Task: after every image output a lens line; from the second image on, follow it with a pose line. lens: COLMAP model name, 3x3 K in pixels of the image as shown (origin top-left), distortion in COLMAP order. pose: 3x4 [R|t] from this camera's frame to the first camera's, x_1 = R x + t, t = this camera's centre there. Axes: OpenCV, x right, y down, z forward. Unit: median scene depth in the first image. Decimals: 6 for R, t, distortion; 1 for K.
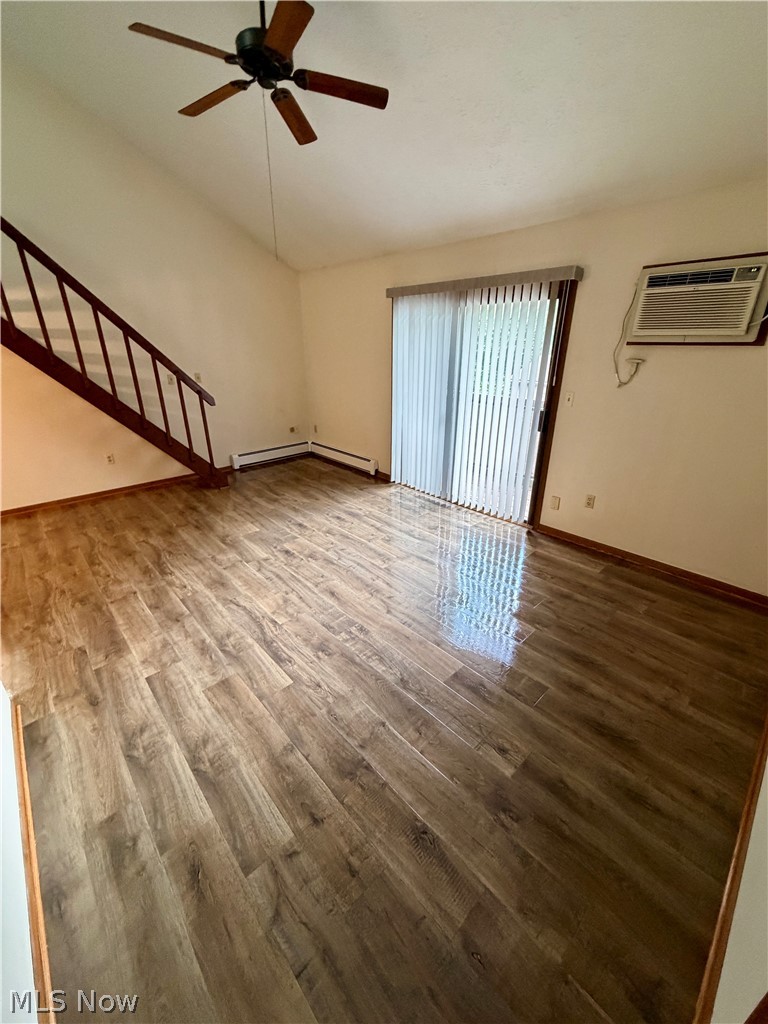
lens RADIAL K [[407.6, 0, 382.5], [0, 407.6, 508.2], [0, 0, 1]] dist [-0.000977, -0.000178]
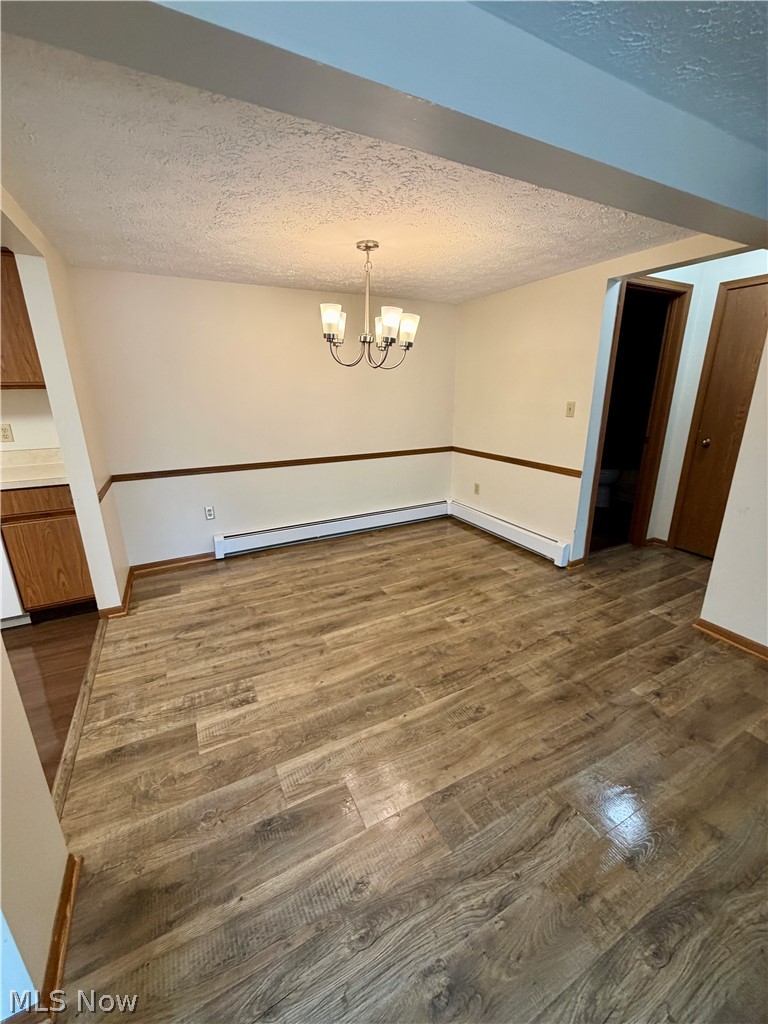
lens RADIAL K [[407.6, 0, 382.5], [0, 407.6, 508.2], [0, 0, 1]] dist [-0.000977, -0.000178]
pose [[-0.266065, 0.268994, -0.925663, -0.461800], [-0.358172, 0.863939, 0.354008, -0.213400], [0.894943, 0.425736, -0.133518, 0.739432]]
